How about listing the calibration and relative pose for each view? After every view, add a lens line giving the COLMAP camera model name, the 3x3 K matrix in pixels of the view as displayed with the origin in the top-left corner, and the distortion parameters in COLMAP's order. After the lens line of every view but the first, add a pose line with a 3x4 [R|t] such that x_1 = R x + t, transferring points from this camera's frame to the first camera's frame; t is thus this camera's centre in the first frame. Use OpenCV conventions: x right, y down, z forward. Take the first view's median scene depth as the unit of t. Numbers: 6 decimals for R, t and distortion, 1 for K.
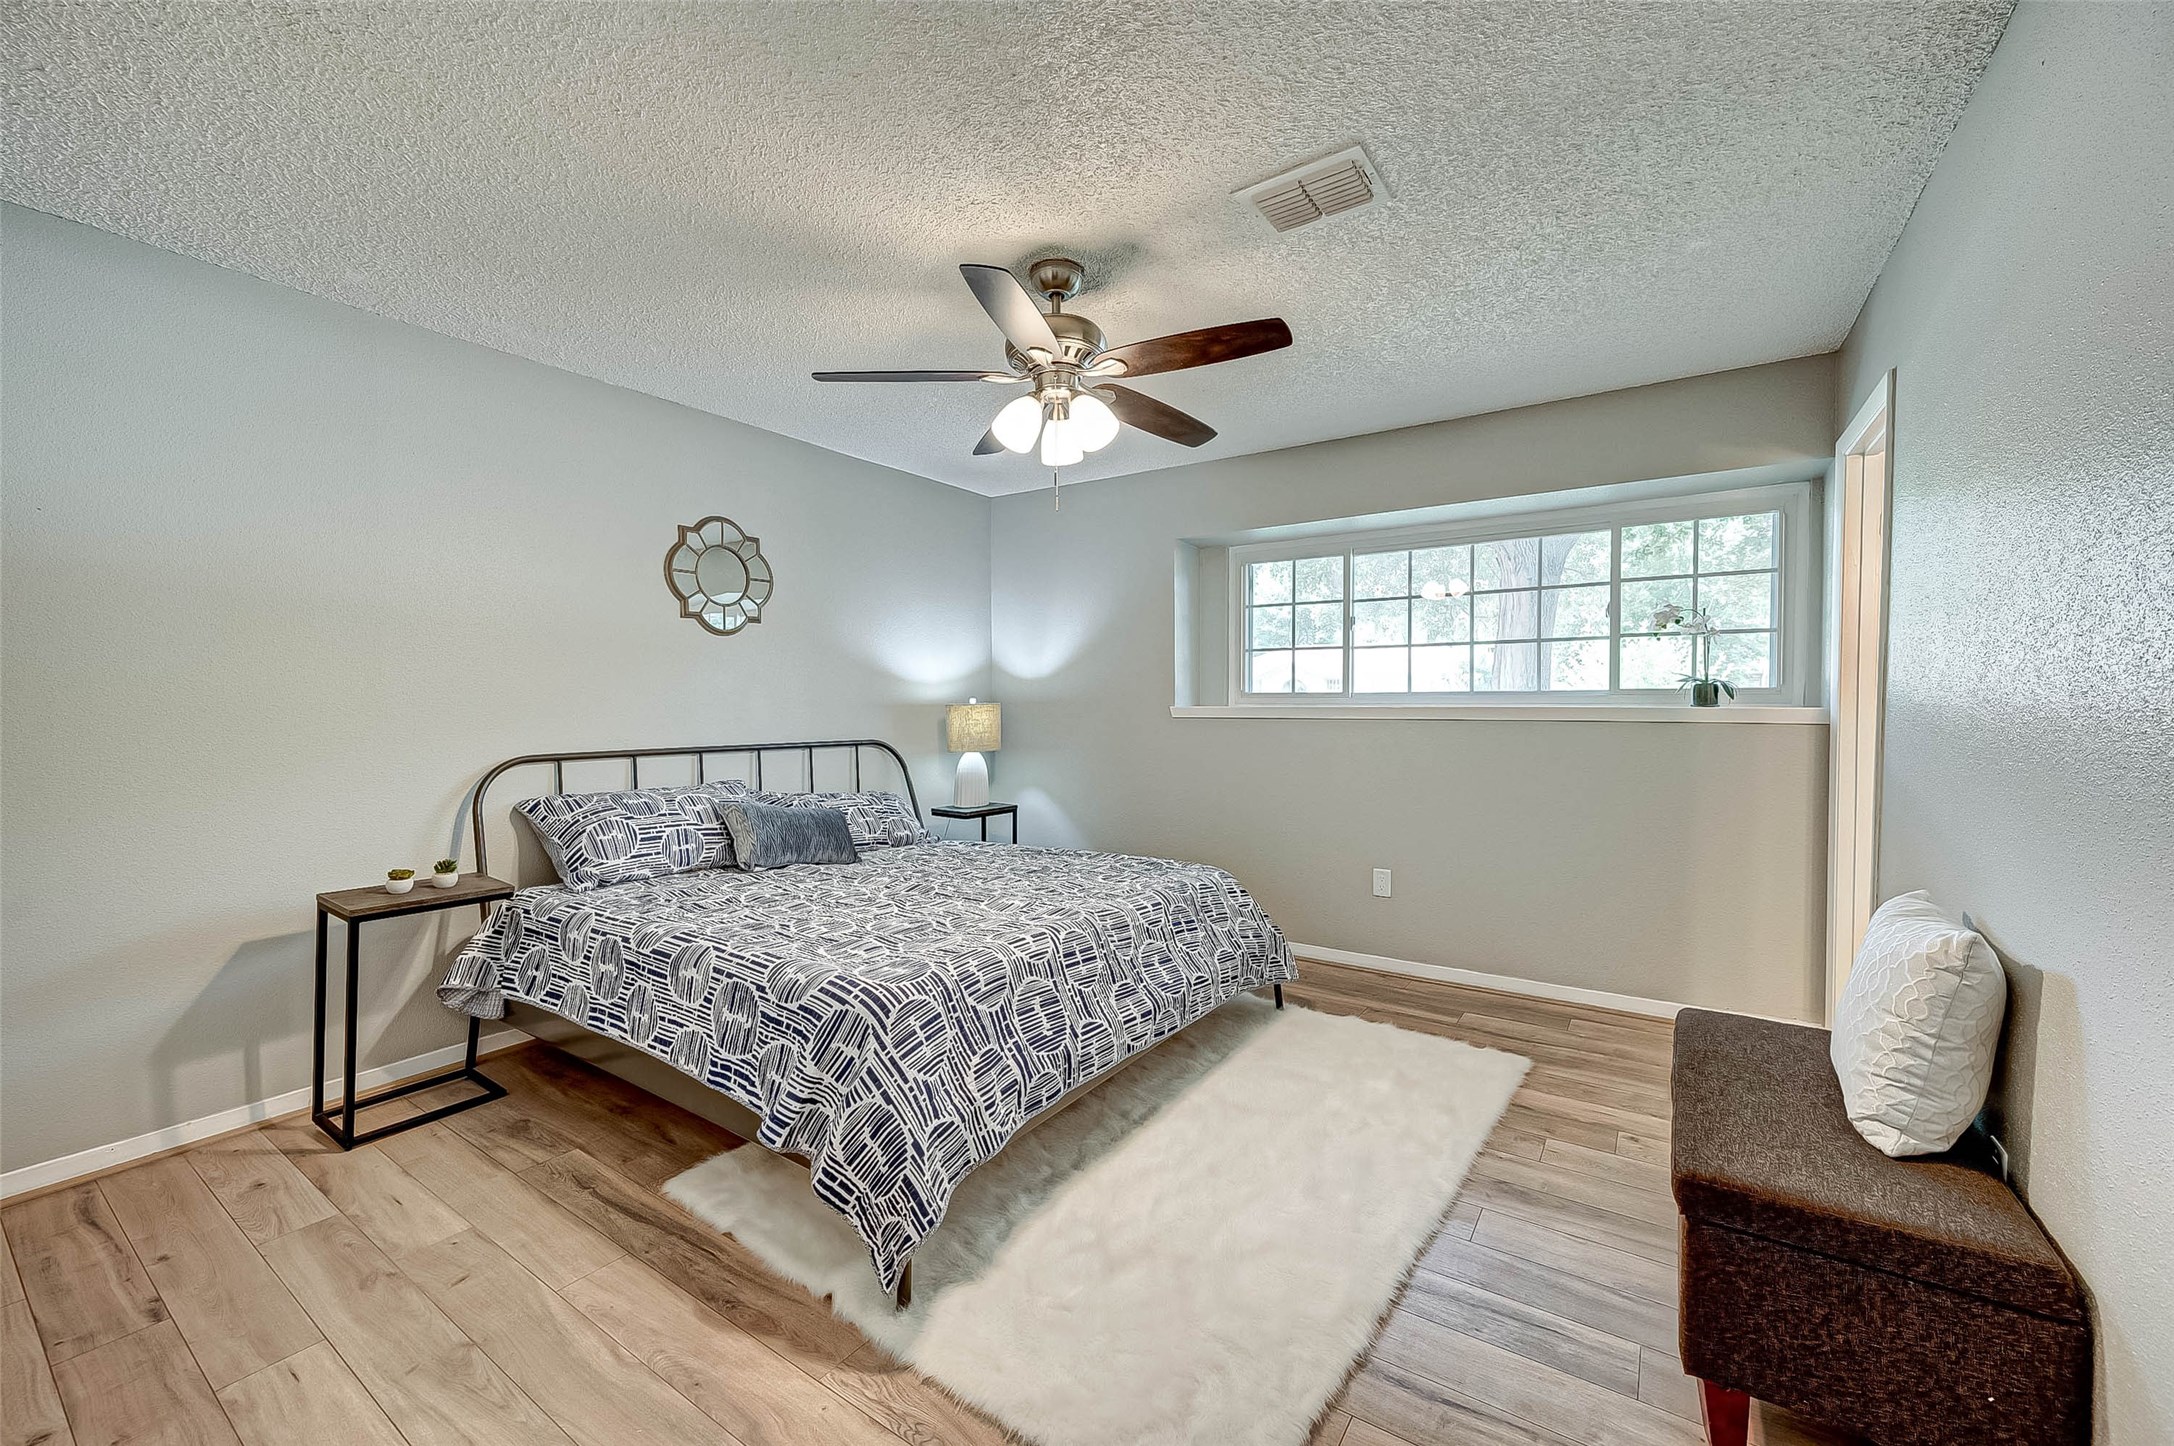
lens RADIAL K [[859.5, 0, 1087.0], [0, 859.5, 723.0], [0, 0, 1]] dist [-0.000165, -0.000317]
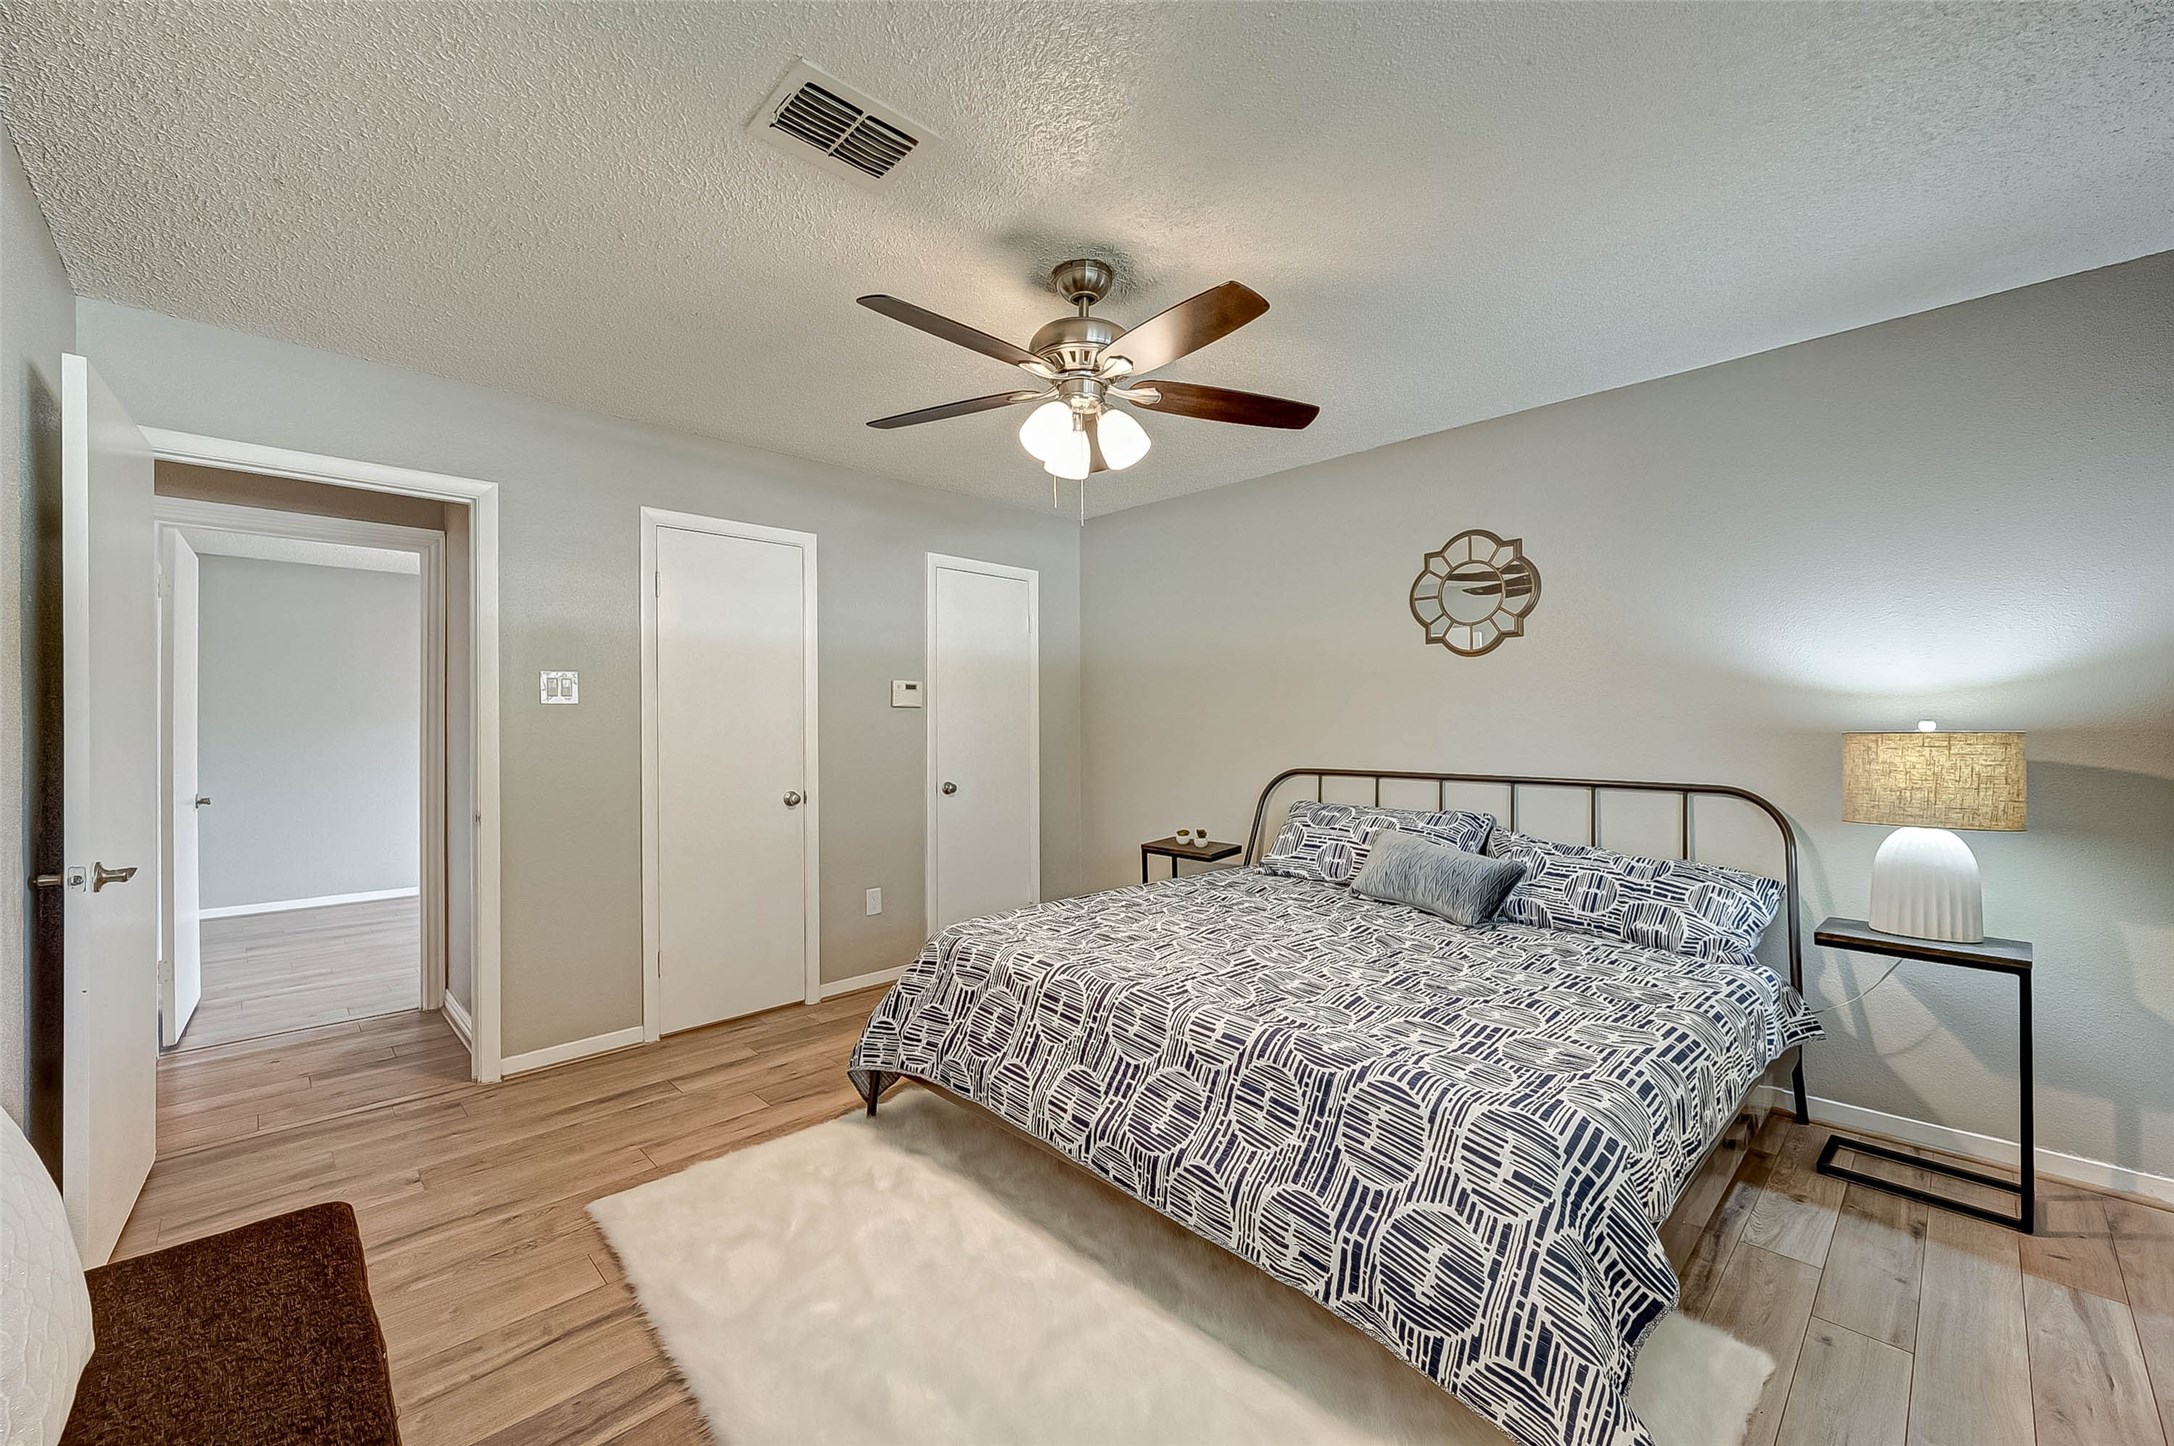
lens RADIAL K [[859.5, 0, 1087.0], [0, 859.5, 723.0], [0, 0, 1]] dist [-0.000165, -0.000317]
pose [[-0.196283, -0.000747, -0.980547, 0.727083], [-0.020986, 0.999774, 0.003440, -0.030291], [0.980323, 0.021253, -0.196254, 0.983051]]
